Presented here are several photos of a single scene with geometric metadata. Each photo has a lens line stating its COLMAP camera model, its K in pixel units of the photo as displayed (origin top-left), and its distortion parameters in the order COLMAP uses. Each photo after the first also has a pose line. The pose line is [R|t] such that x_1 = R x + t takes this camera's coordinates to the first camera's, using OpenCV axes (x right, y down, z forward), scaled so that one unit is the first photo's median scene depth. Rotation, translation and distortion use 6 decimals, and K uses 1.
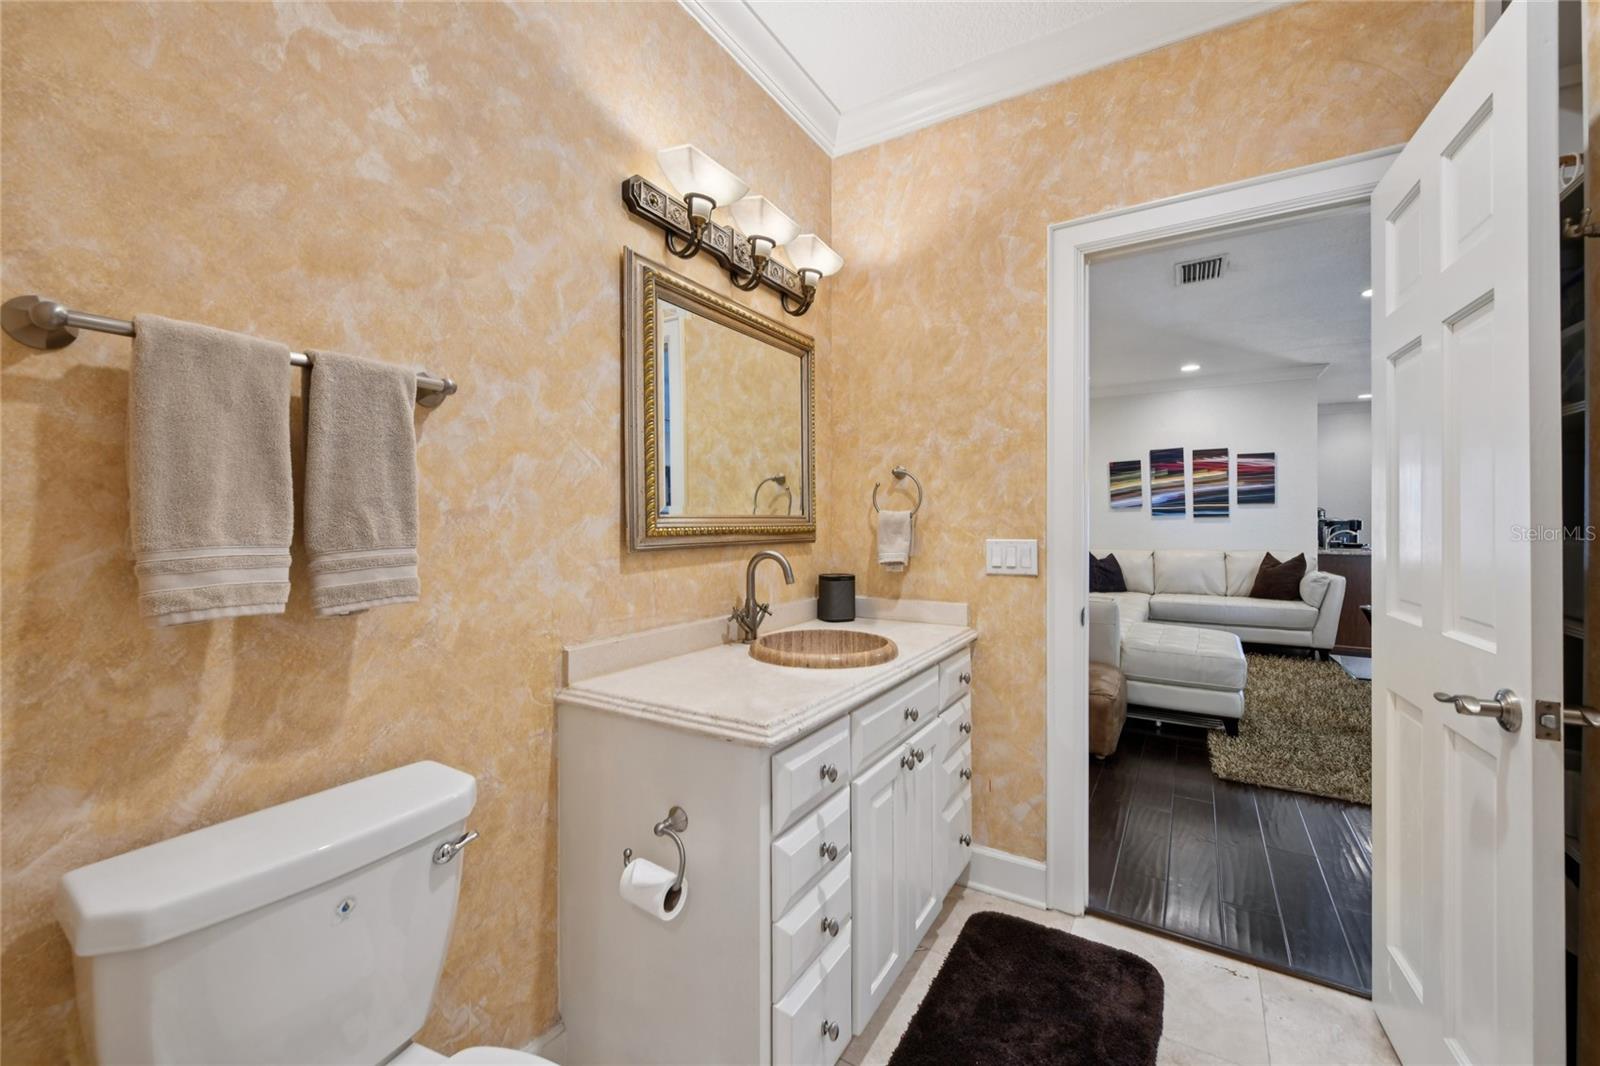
lens RADIAL K [[639.0, 0, 798.9], [0, 639.0, 525.6], [0, 0, 1]] dist [-0.004786, -0.002227]
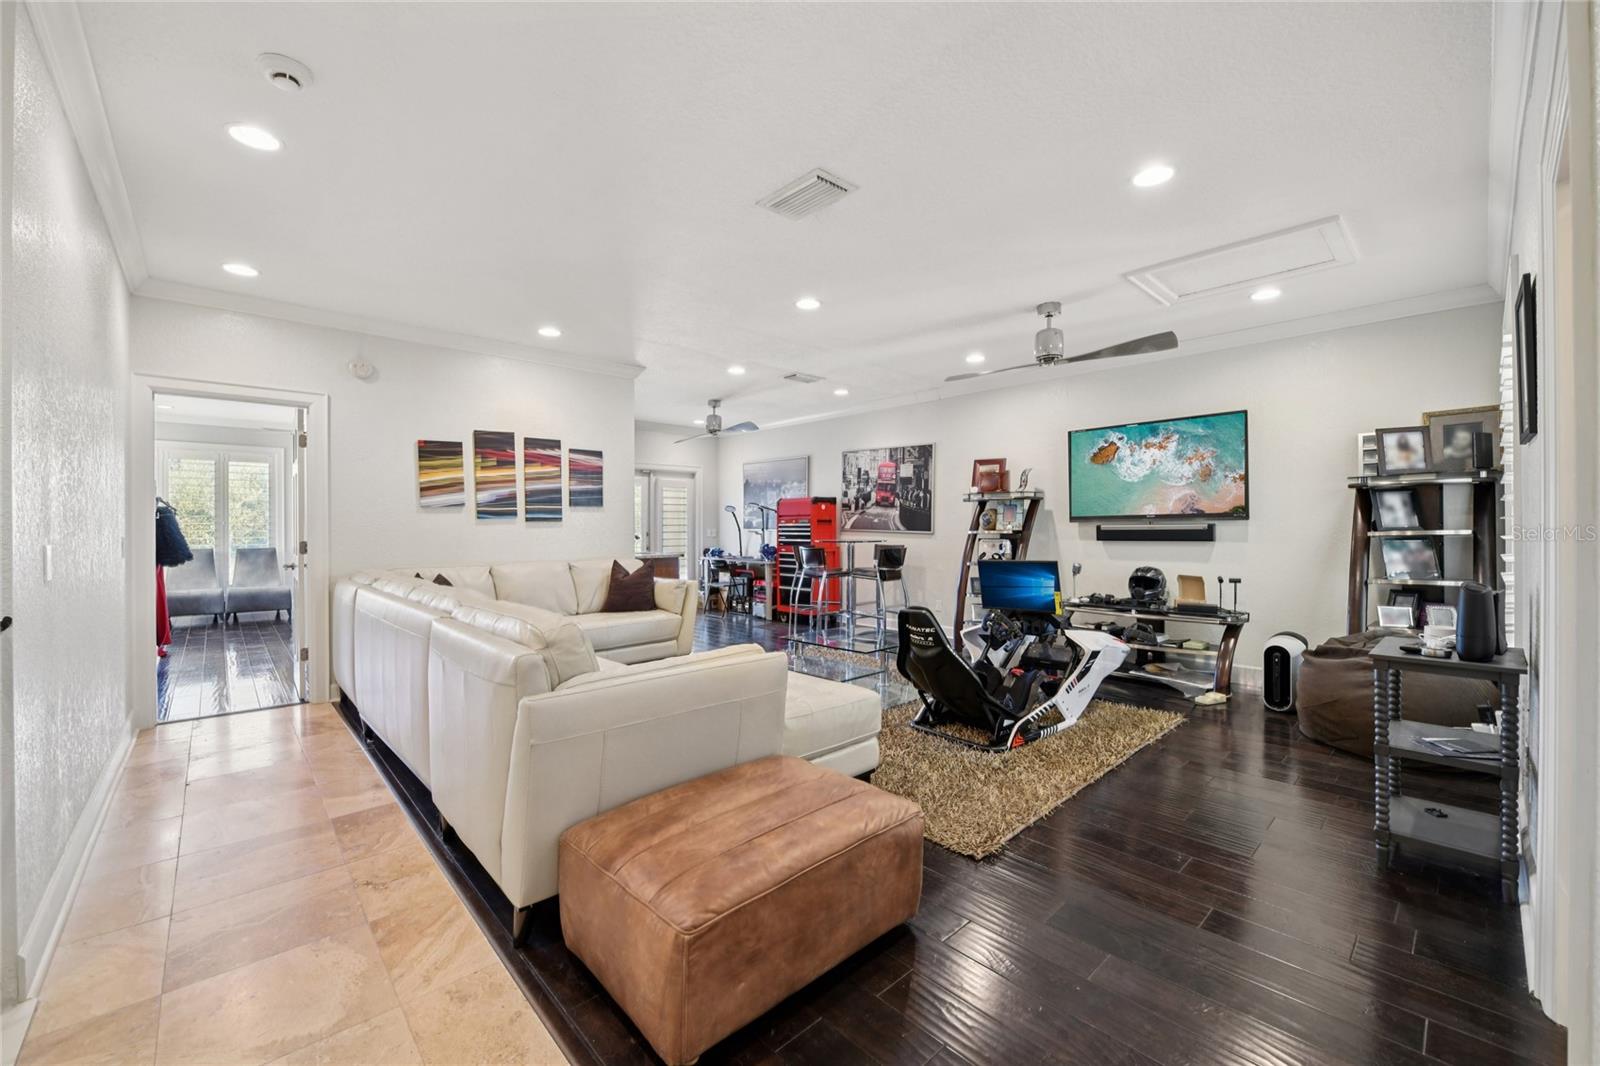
lens RADIAL K [[639.0, 0, 801.5], [0, 639.0, 526.4], [0, 0, 1]] dist [-0.004786, -0.002227]
pose [[0.273294, -0.003163, 0.961925, -0.050627], [0.009424, 0.999955, 0.000611, -0.003489], [-0.961885, 0.008898, 0.273311, 0.395438]]
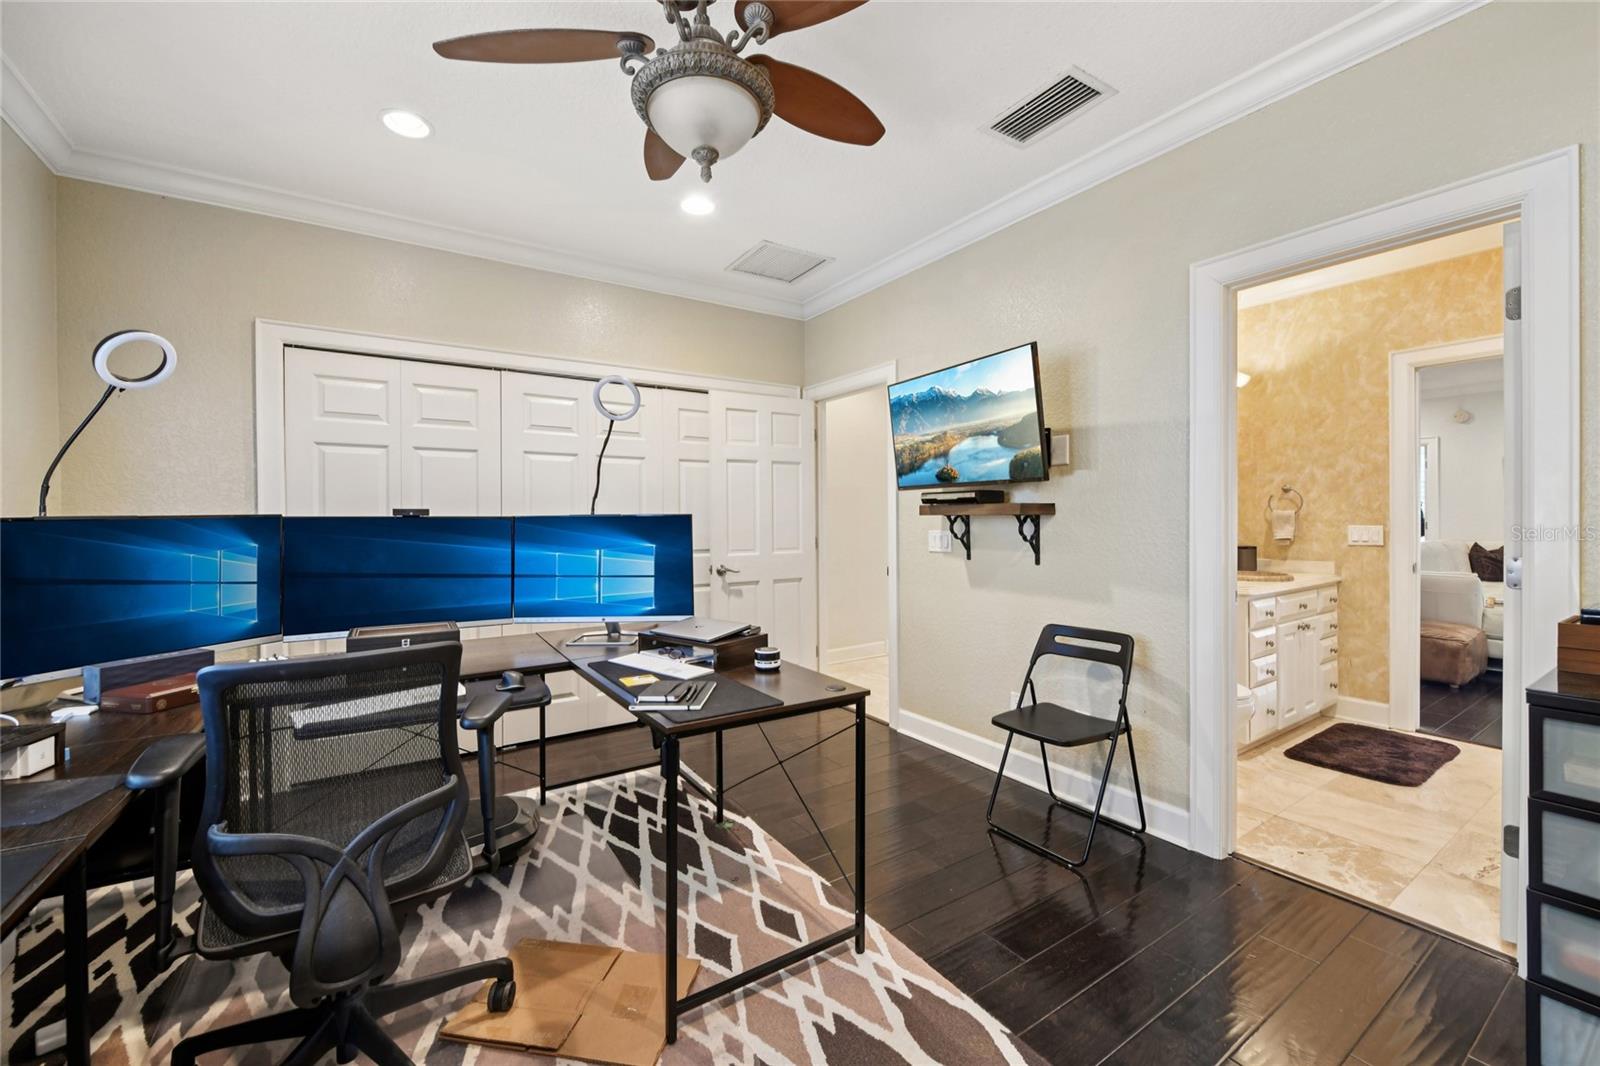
lens RADIAL K [[639.0, 0, 801.2], [0, 639.0, 523.8], [0, 0, 1]] dist [-0.004786, -0.002227]
pose [[0.907139, -0.004846, -0.420803, -0.352773], [0.005690, 0.999984, 0.000749, 0.005353], [0.420792, -0.003074, 0.907152, -1.285606]]
